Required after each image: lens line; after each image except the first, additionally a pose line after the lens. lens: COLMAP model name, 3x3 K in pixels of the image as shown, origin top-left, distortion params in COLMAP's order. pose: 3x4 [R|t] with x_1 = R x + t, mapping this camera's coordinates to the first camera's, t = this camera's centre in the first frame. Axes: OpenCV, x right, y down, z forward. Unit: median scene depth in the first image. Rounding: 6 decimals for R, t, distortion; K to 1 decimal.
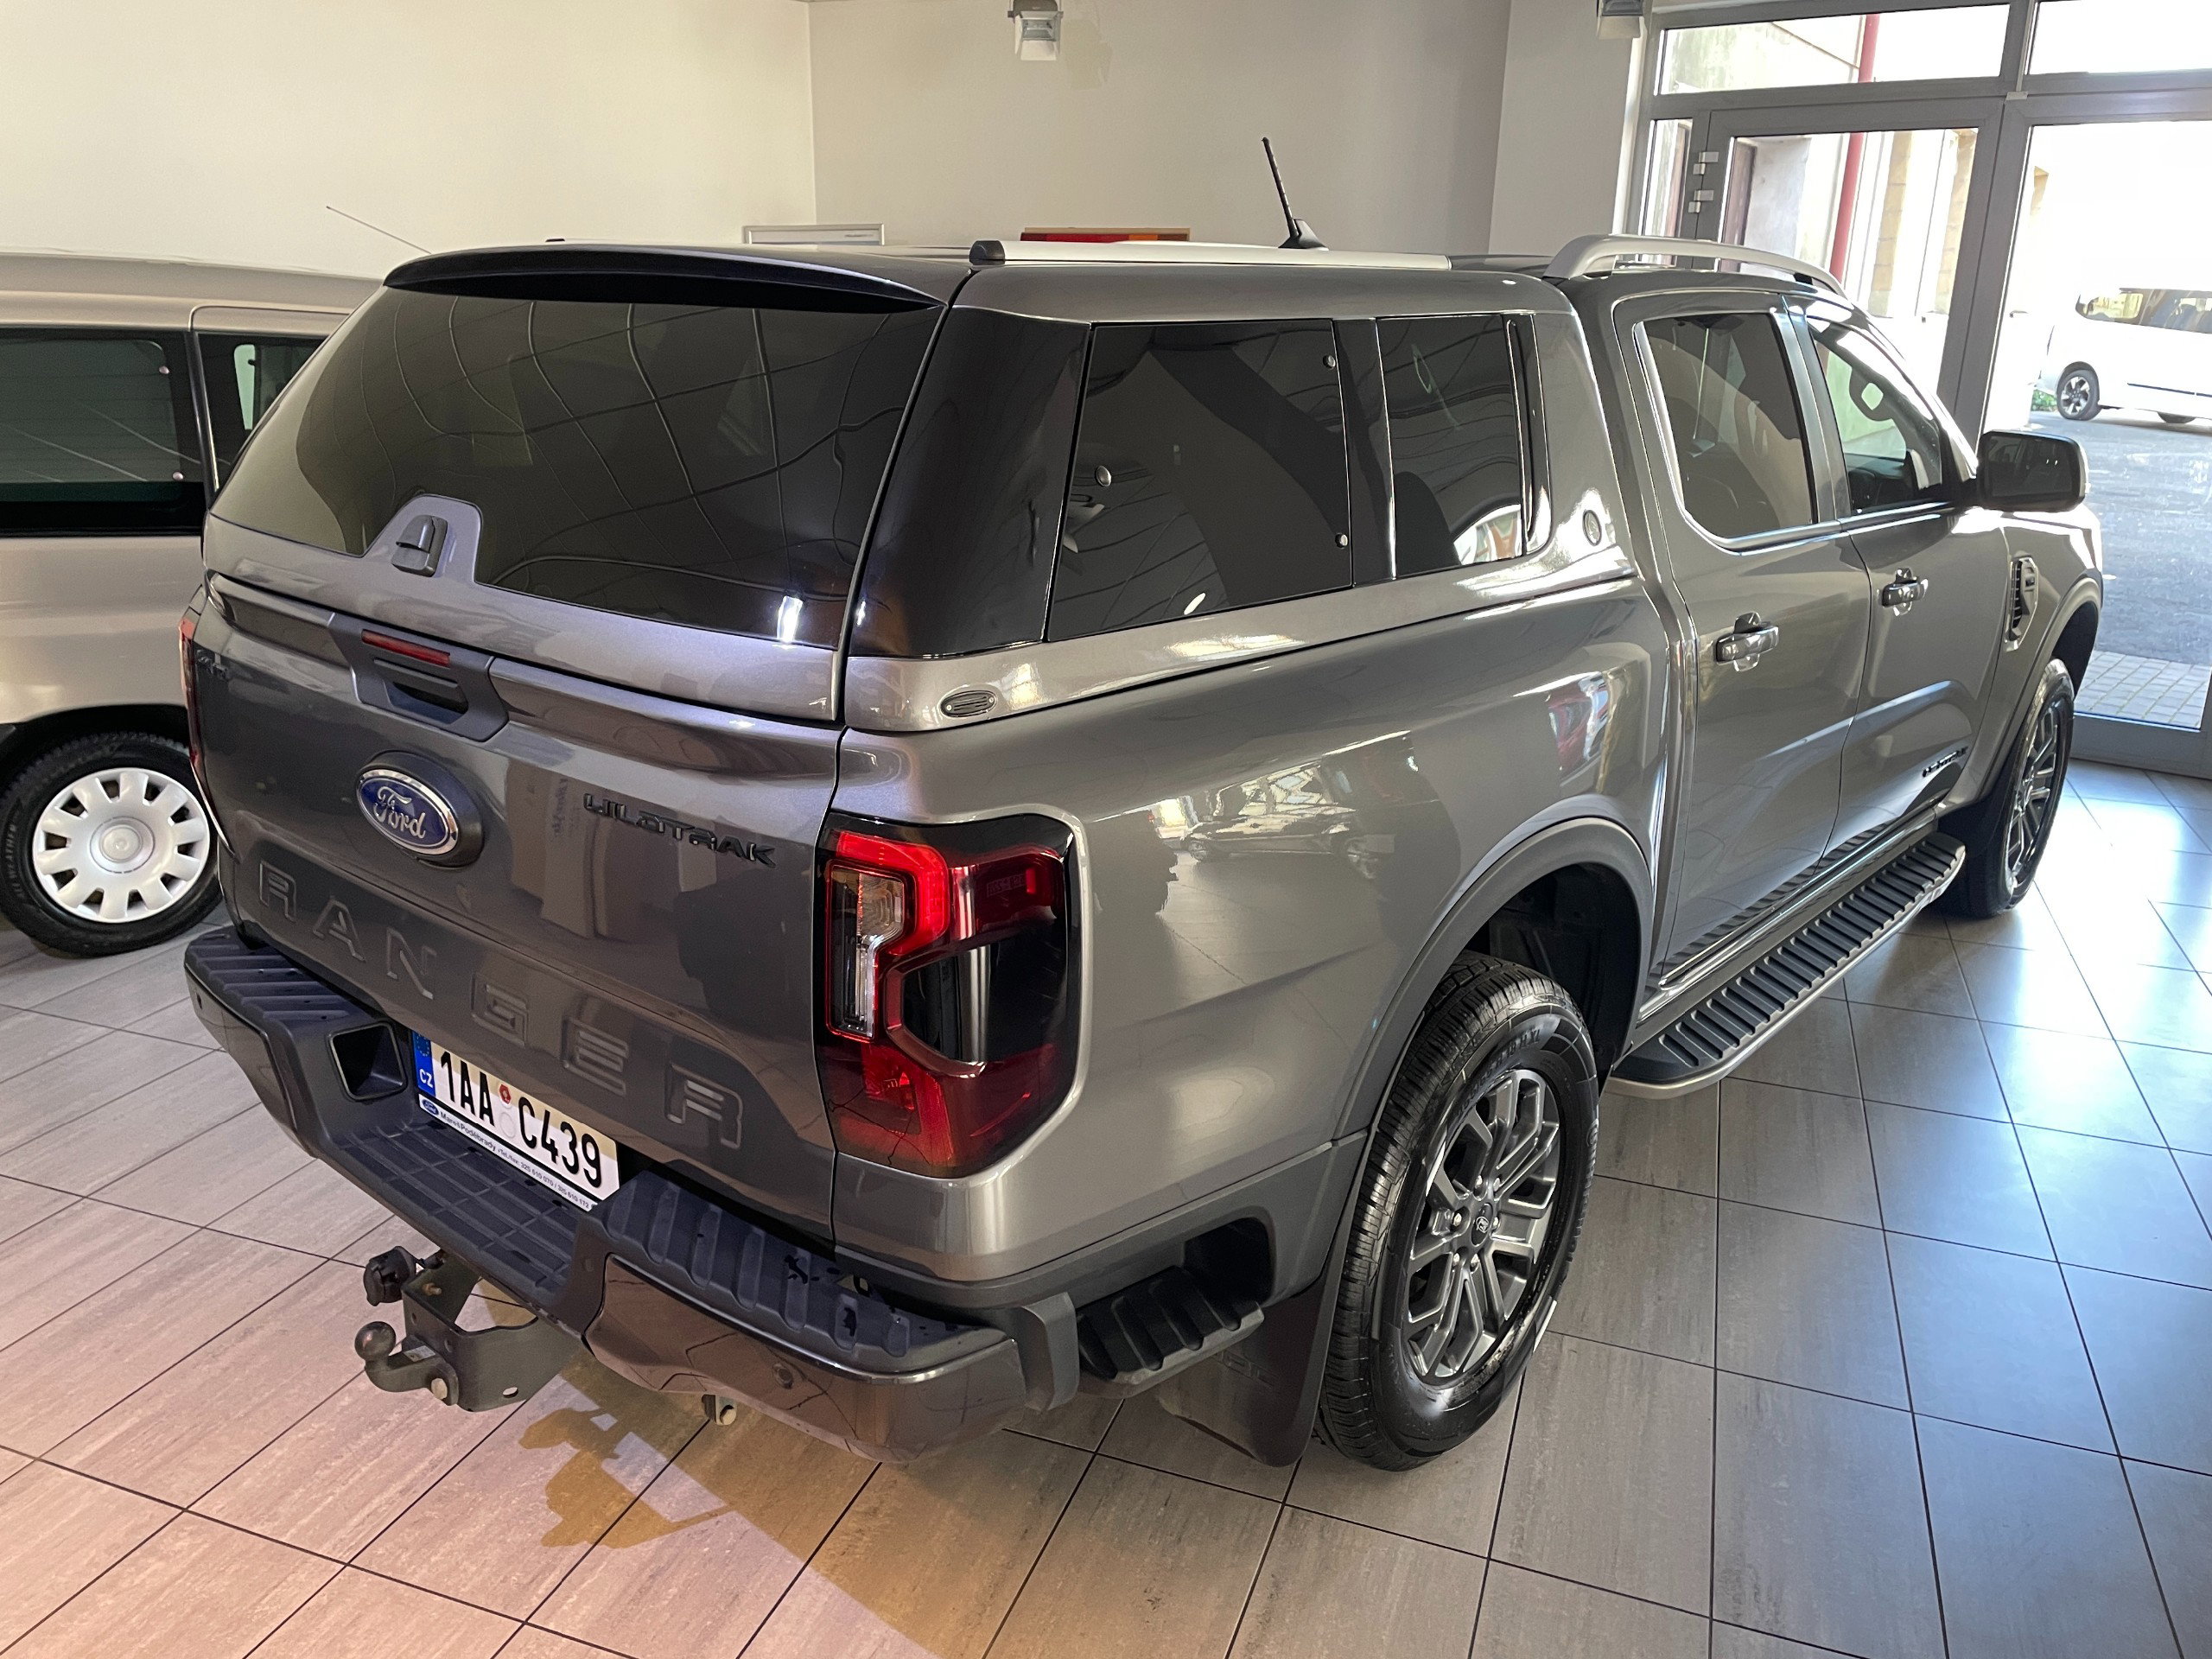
lens RADIAL K [[1658.2, 0, 1083.5], [0, 1658.2, 807.6], [0, 0, 1]] dist [0.089948, -0.109690]
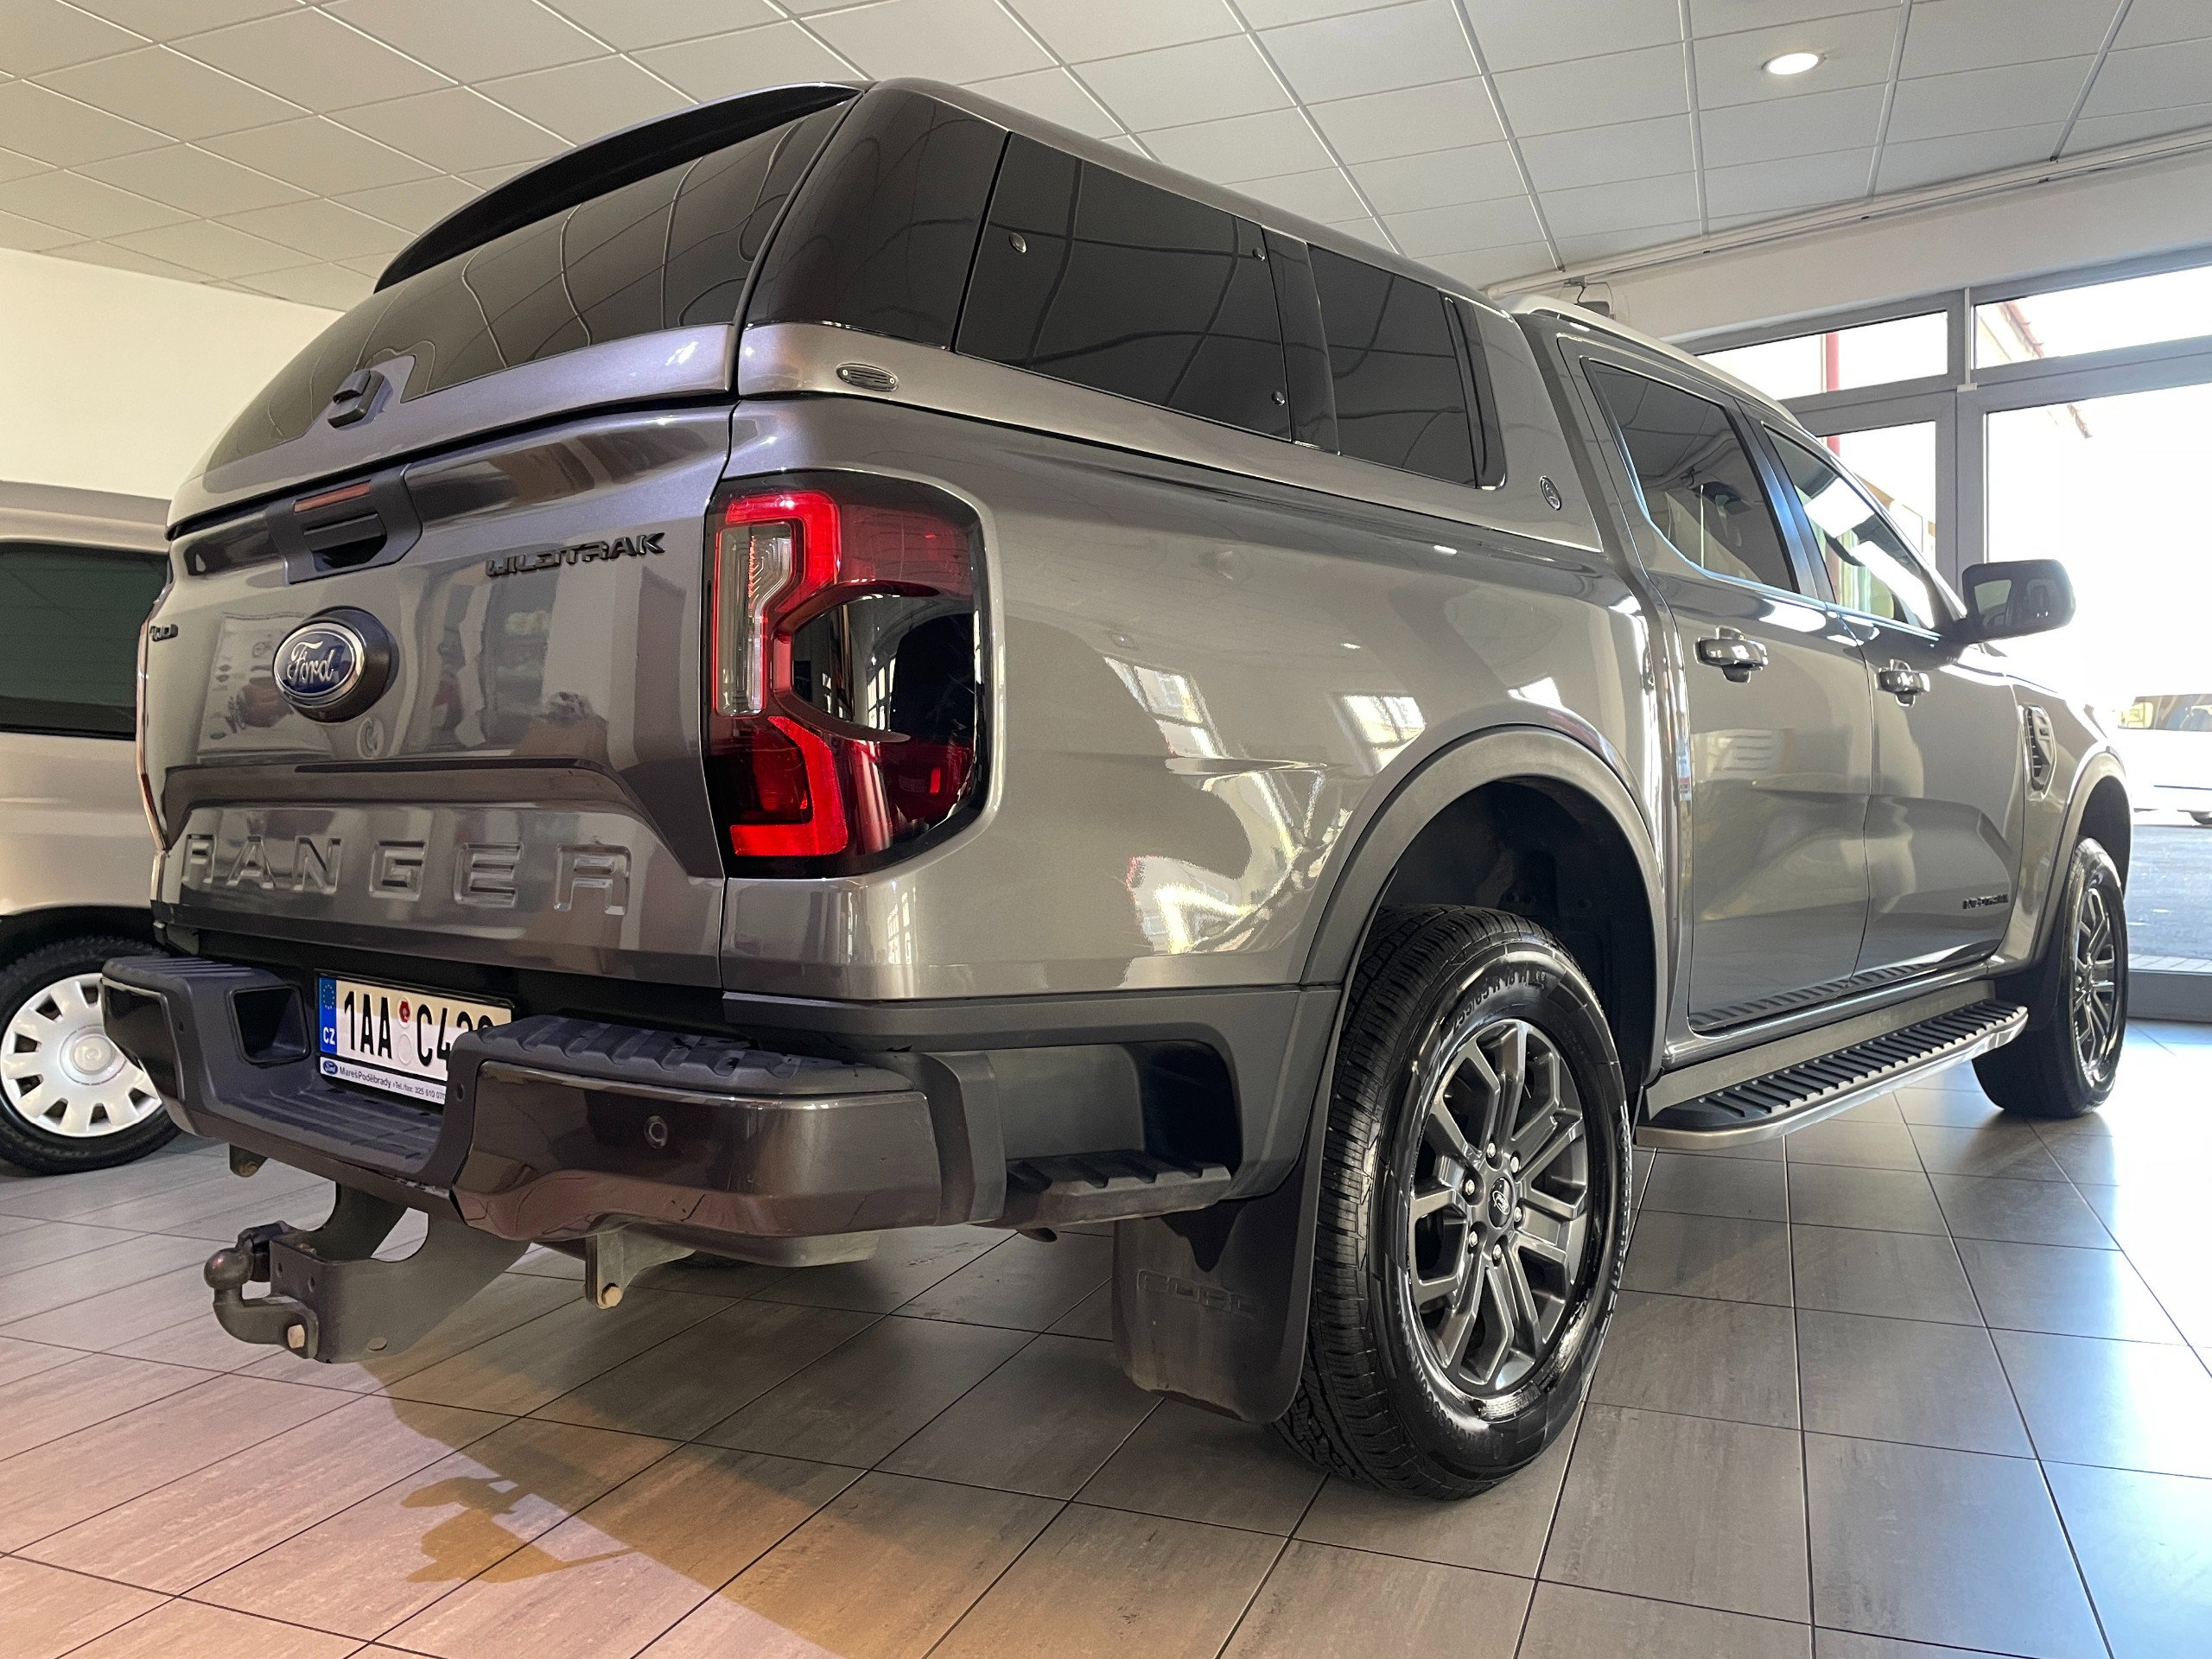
lens RADIAL K [[1659.8, 0, 1092.8], [0, 1659.8, 813.4], [0, 0, 1]] dist [0.092469, -0.116271]
pose [[0.999283, -0.029014, -0.024326, 0.051664], [0.021141, 0.960570, -0.277235, 0.299842], [0.031411, 0.276522, 0.960494, 0.089283]]
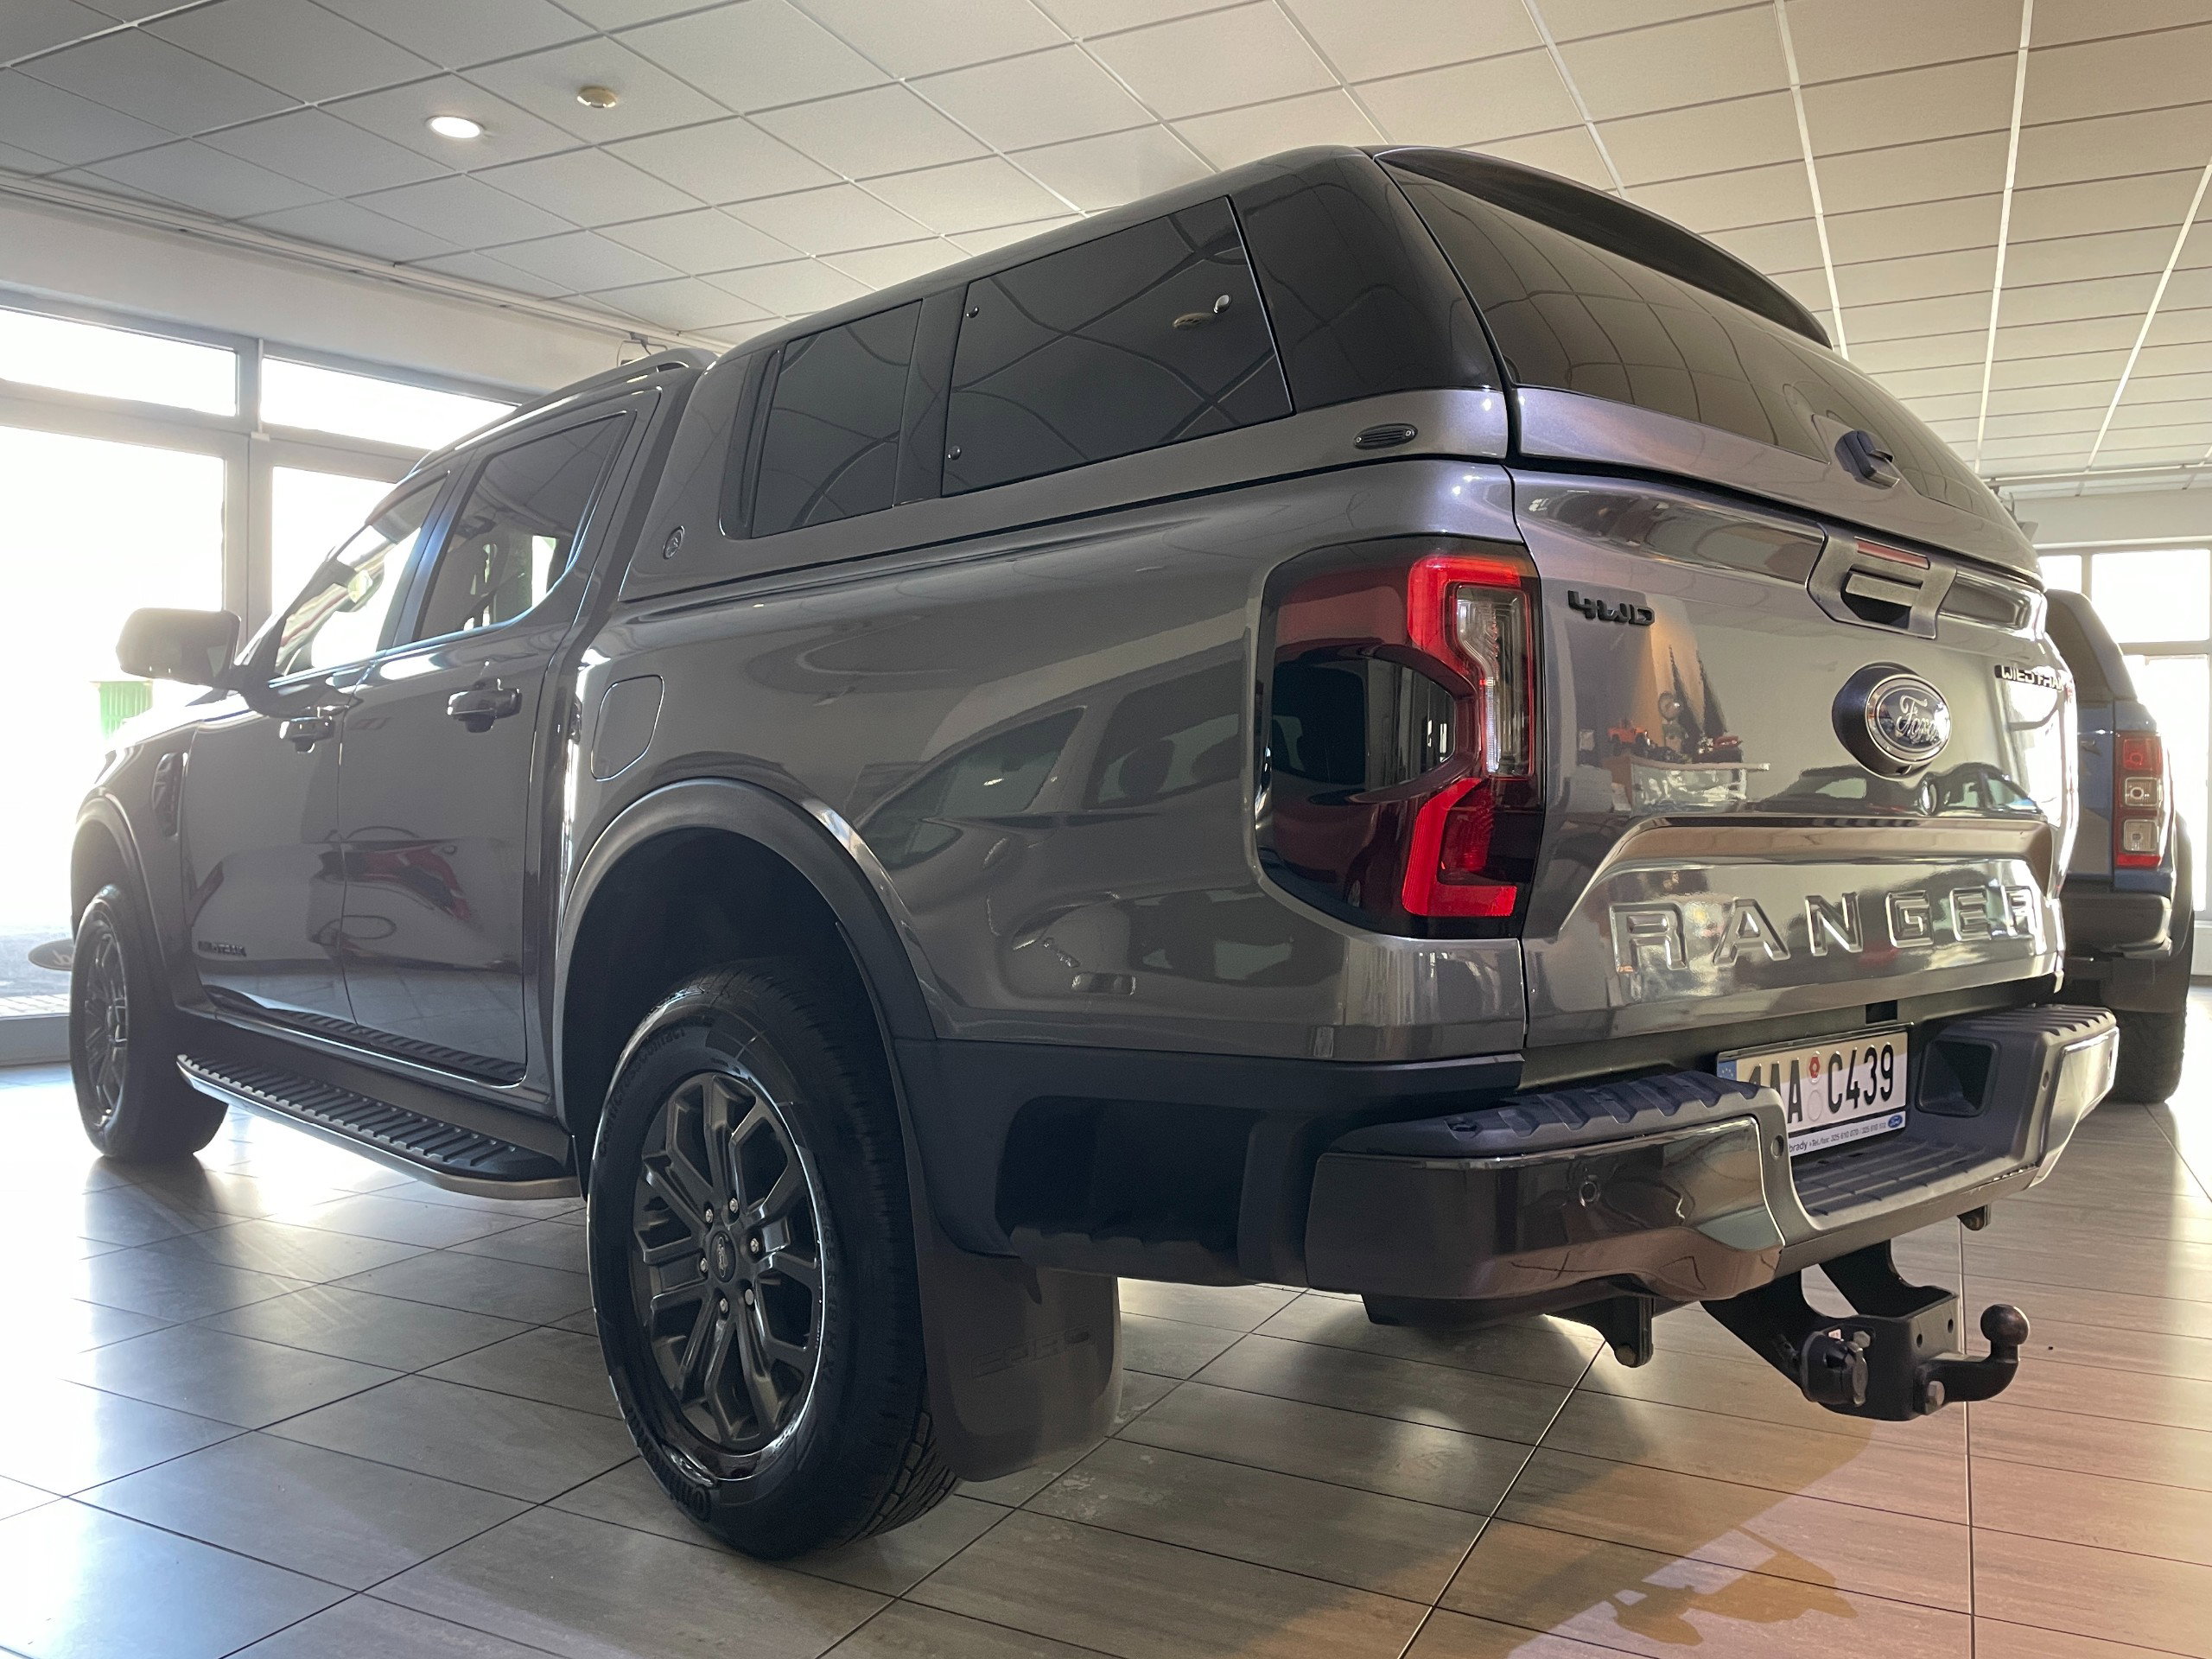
lens RADIAL K [[1659.8, 0, 1092.8], [0, 1659.8, 813.4], [0, 0, 1]] dist [0.092469, -0.116271]
pose [[0.111217, -0.014318, 0.993693, -1.180388], [0.283258, 0.958877, -0.017887, -0.051681], [-0.952573, 0.283461, 0.110700, 1.122936]]
